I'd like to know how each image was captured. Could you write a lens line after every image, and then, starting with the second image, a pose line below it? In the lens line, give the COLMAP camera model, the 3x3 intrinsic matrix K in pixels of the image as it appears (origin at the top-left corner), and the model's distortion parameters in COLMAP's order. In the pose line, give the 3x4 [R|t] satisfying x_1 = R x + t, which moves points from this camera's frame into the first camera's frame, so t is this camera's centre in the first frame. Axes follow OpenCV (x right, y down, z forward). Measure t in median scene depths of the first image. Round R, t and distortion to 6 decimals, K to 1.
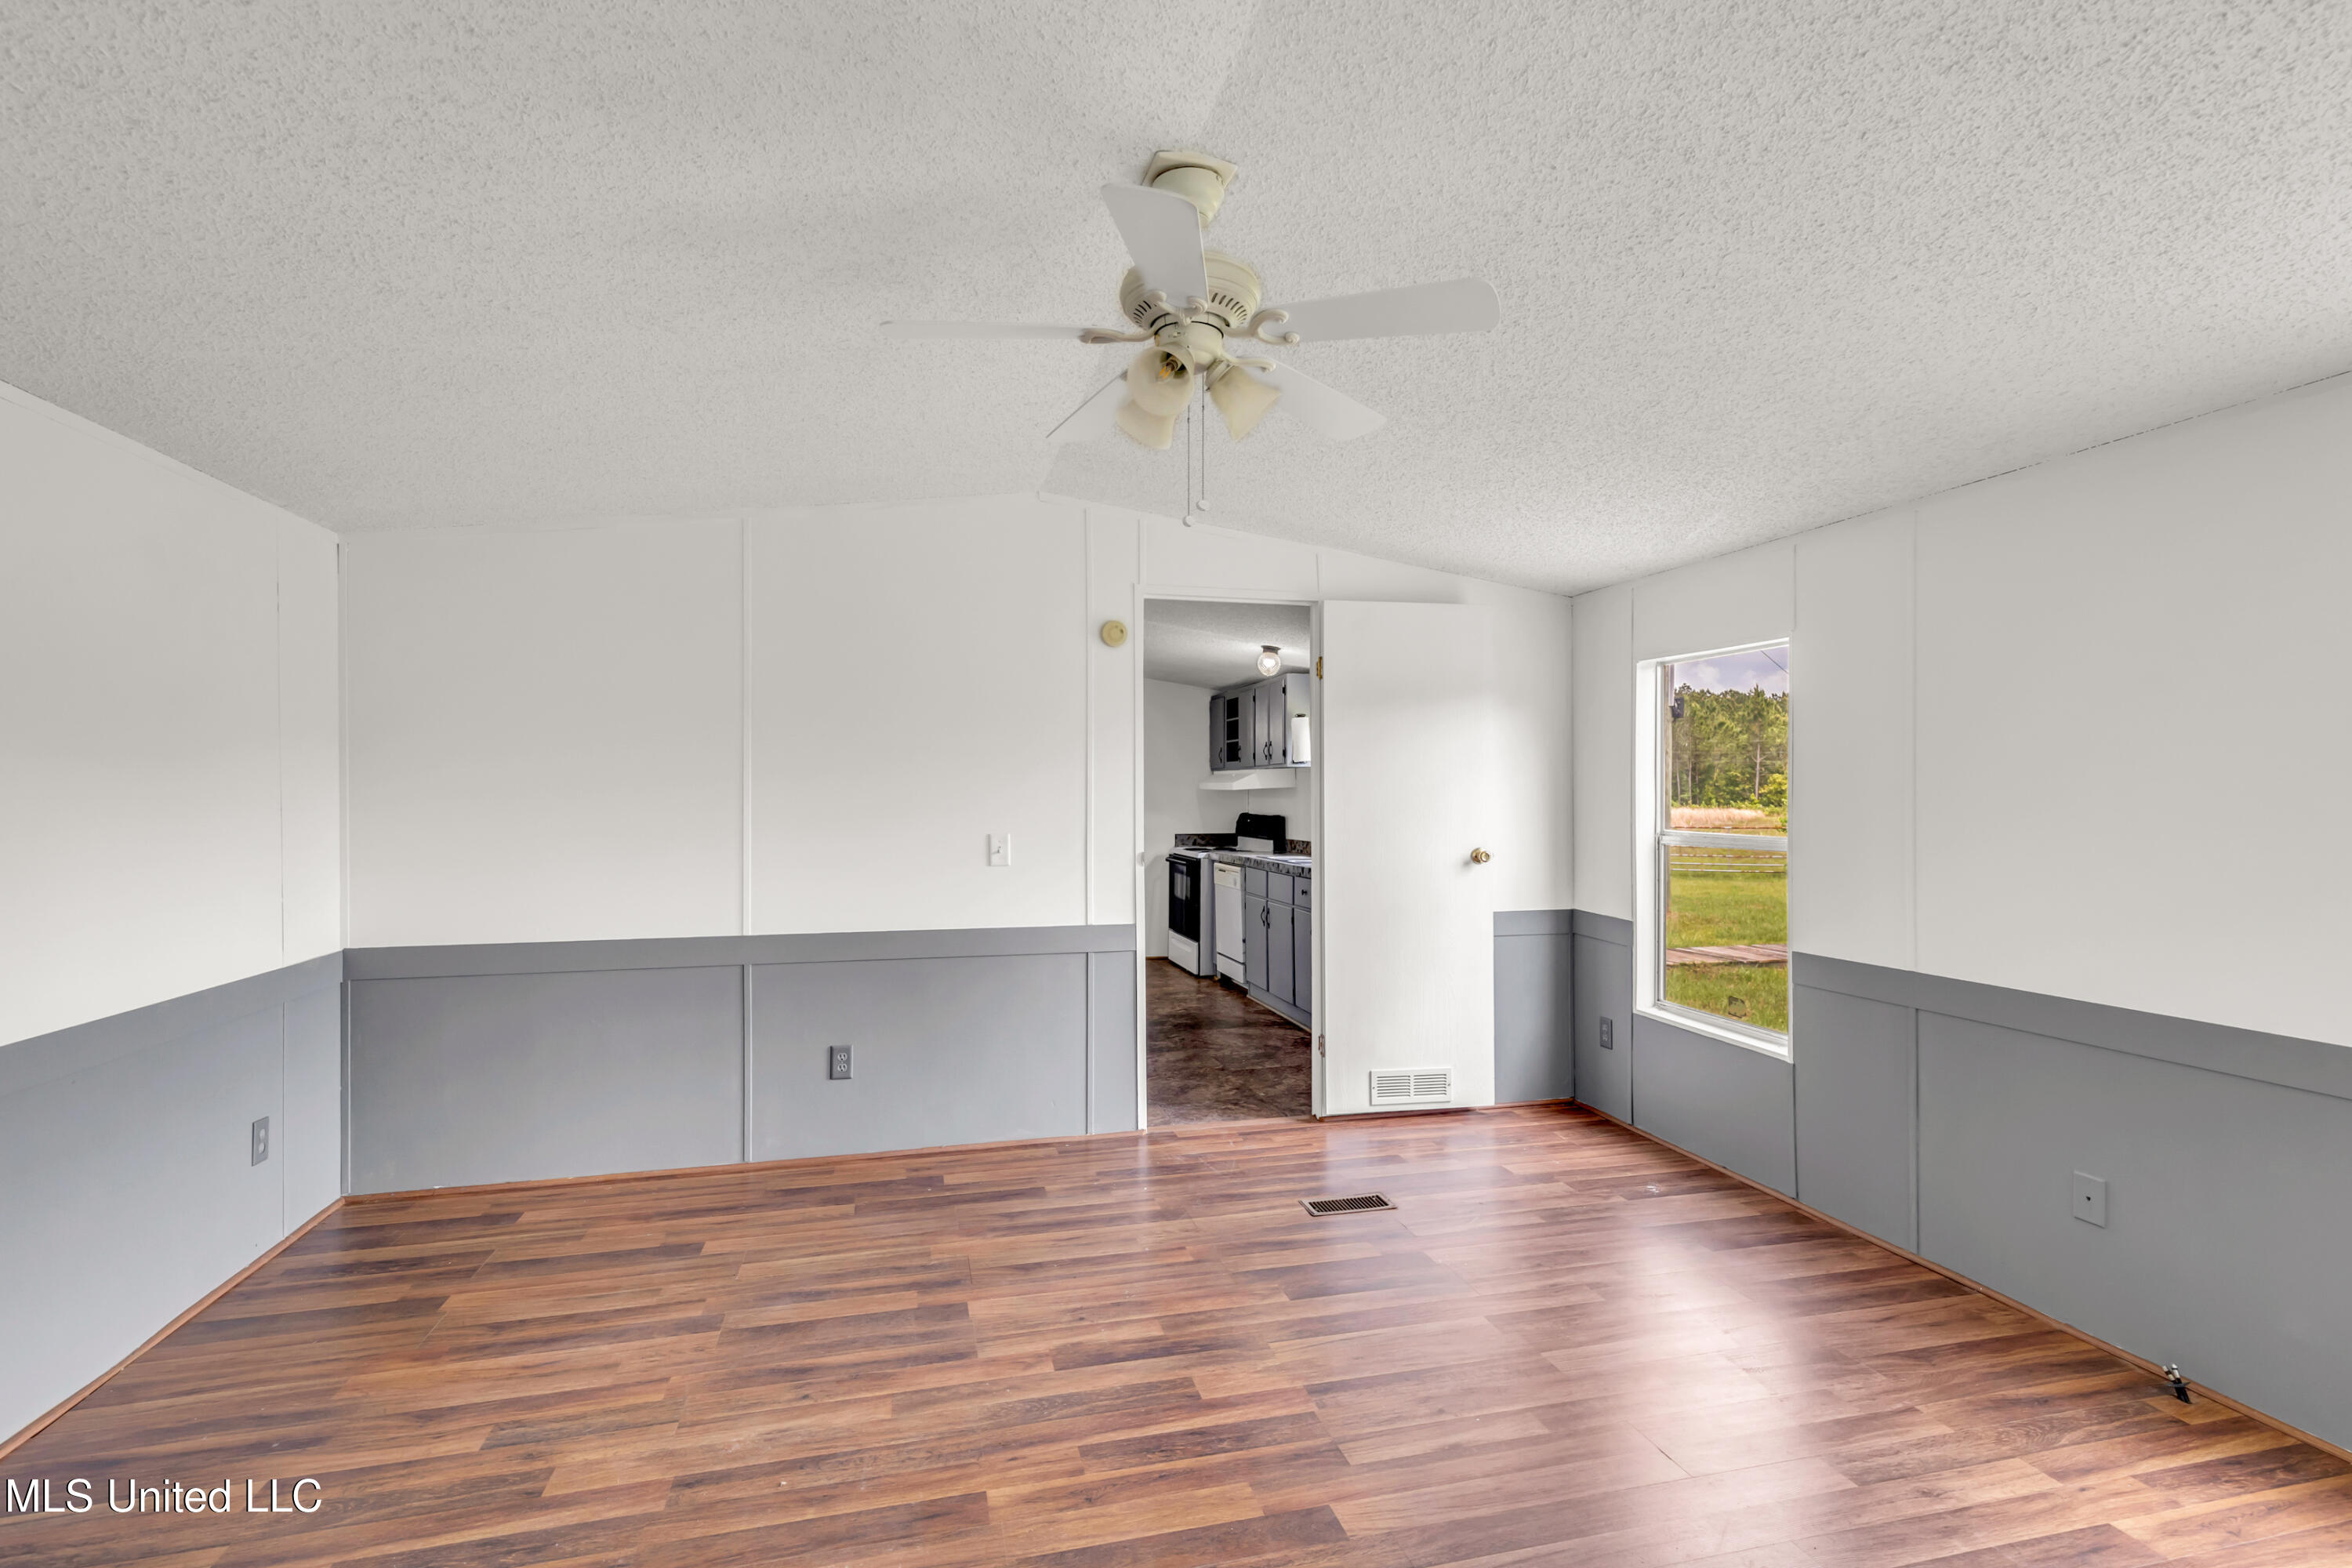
lens RADIAL K [[1067.5, 0, 1176.0], [0, 1067.5, 781.4], [0, 0, 1]] dist [0.009856, -0.003036]
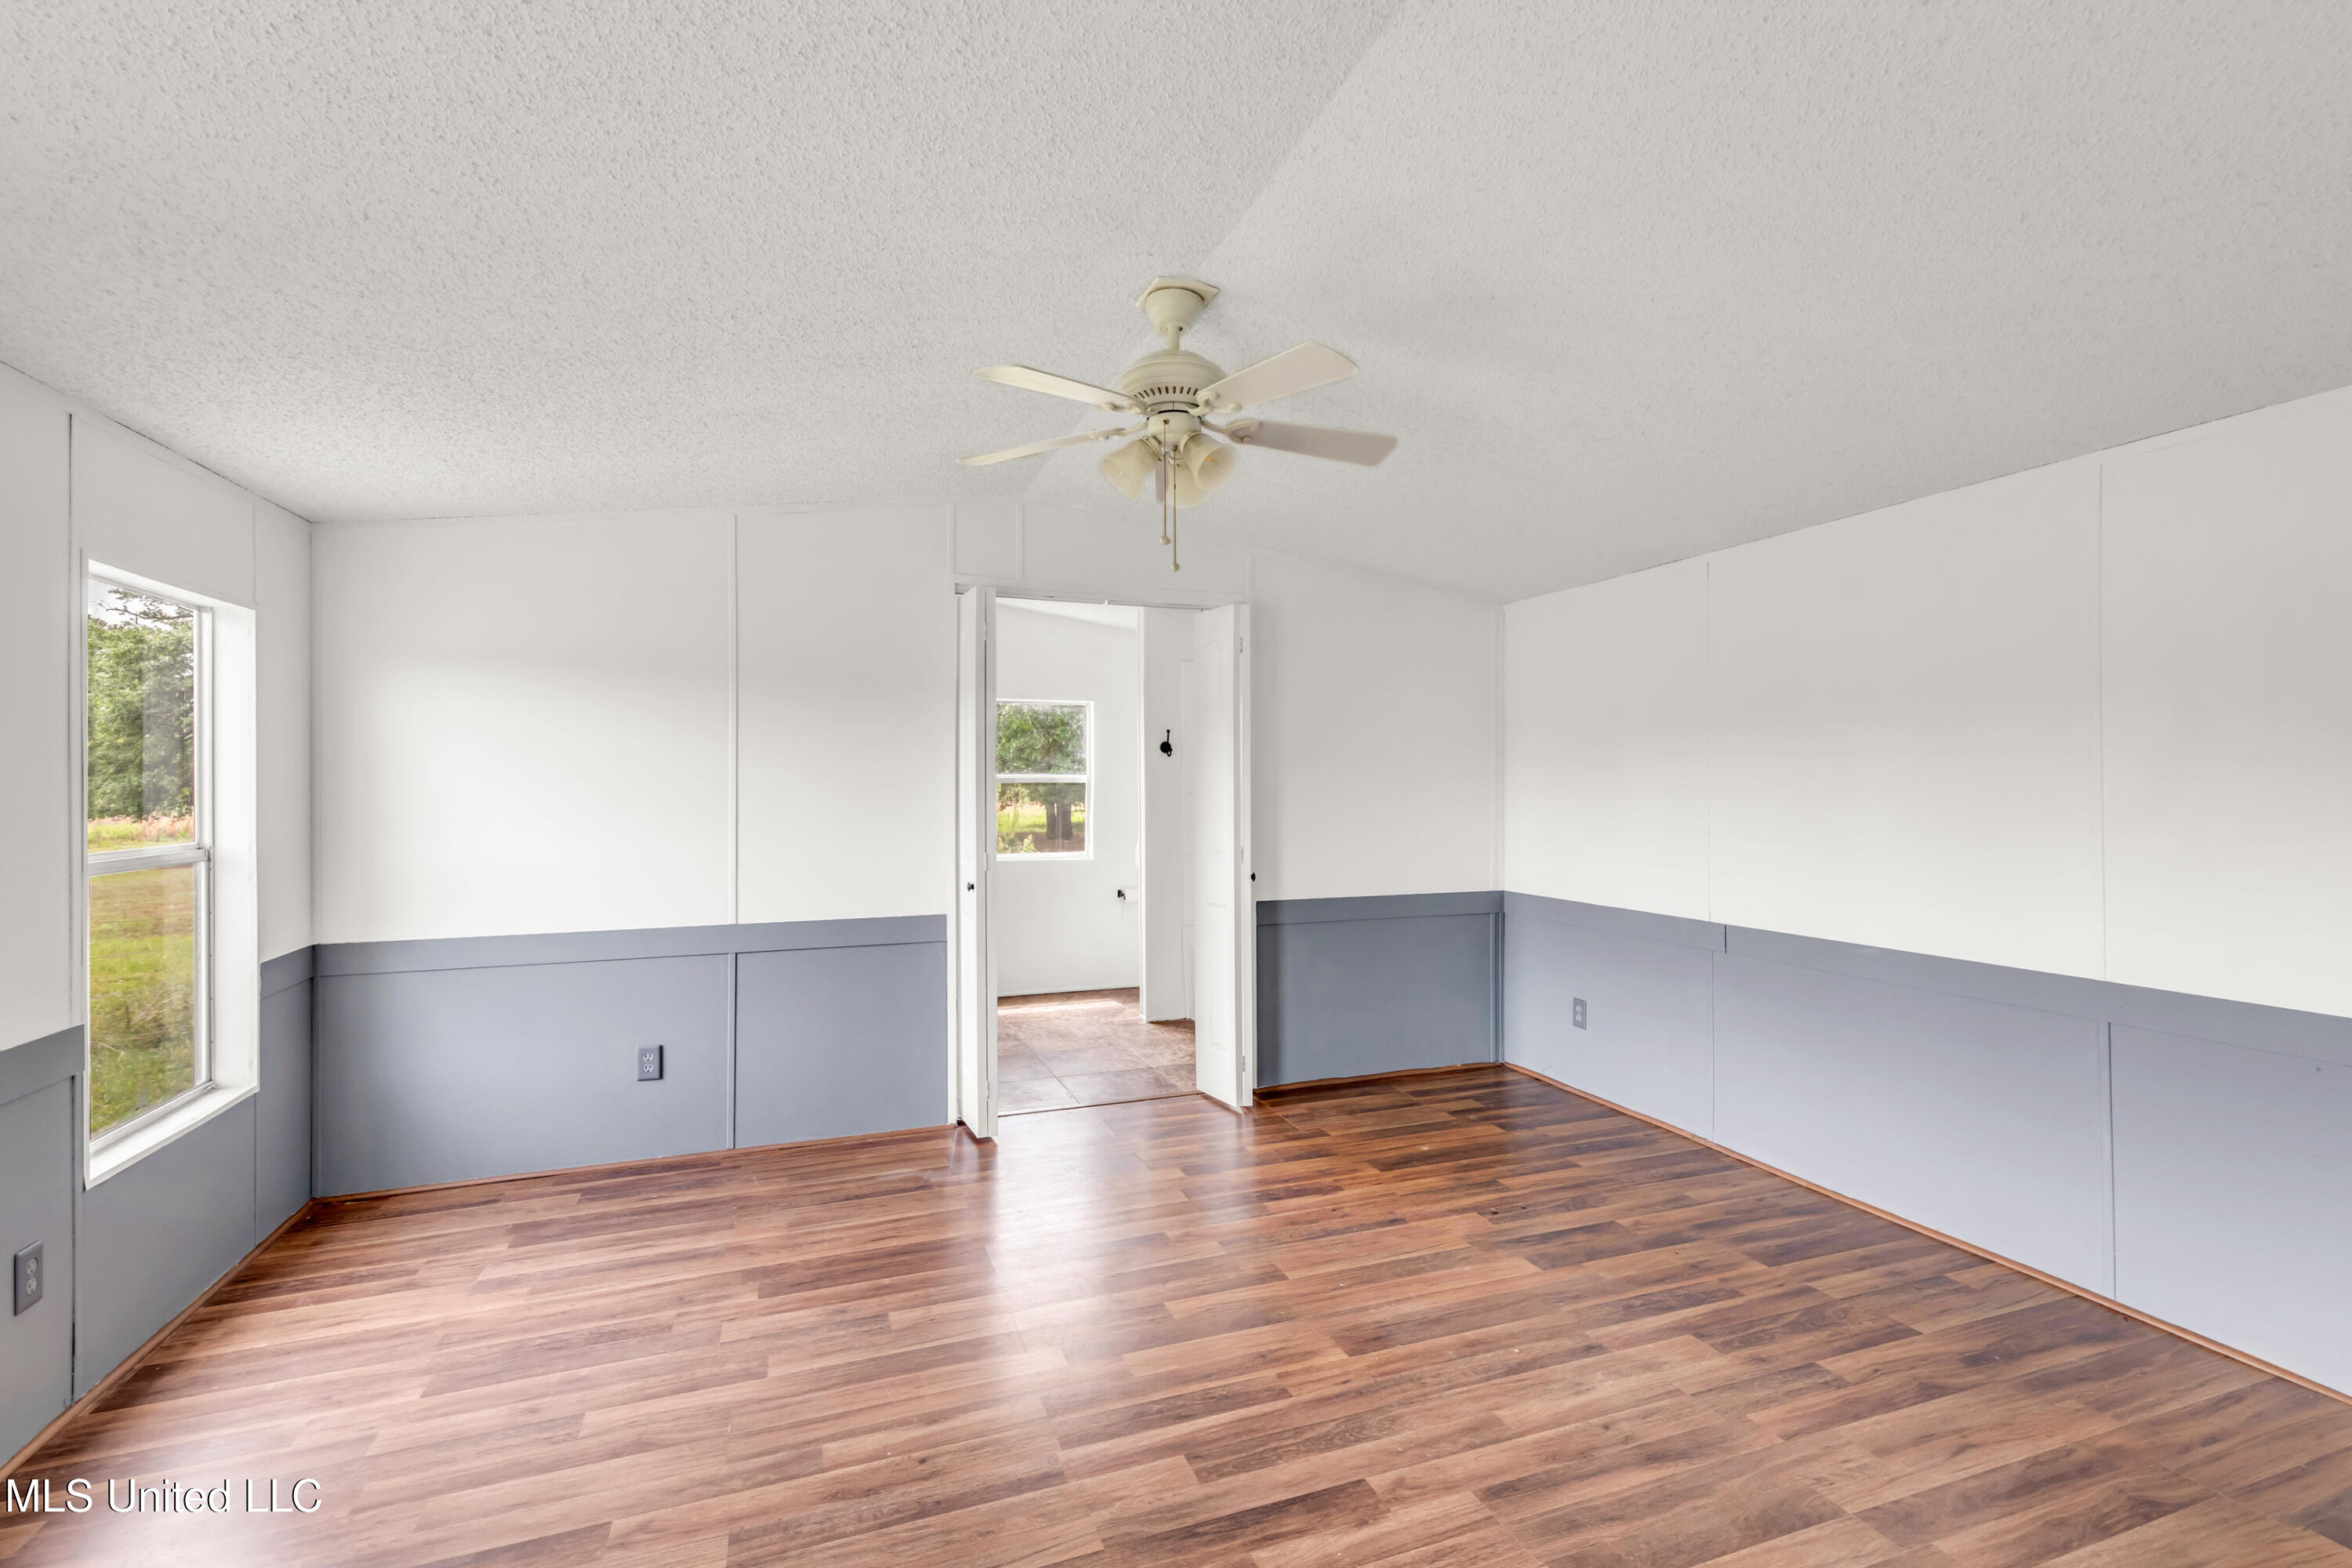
lens RADIAL K [[1067.5, 0, 1177.3], [0, 1067.5, 788.7], [0, 0, 1]] dist [0.009856, -0.003036]
pose [[-0.995161, 0.008191, -0.097921, 0.114796], [0.008720, 0.999950, -0.004976, 0.018552], [0.097875, -0.005806, -0.995182, 1.923015]]
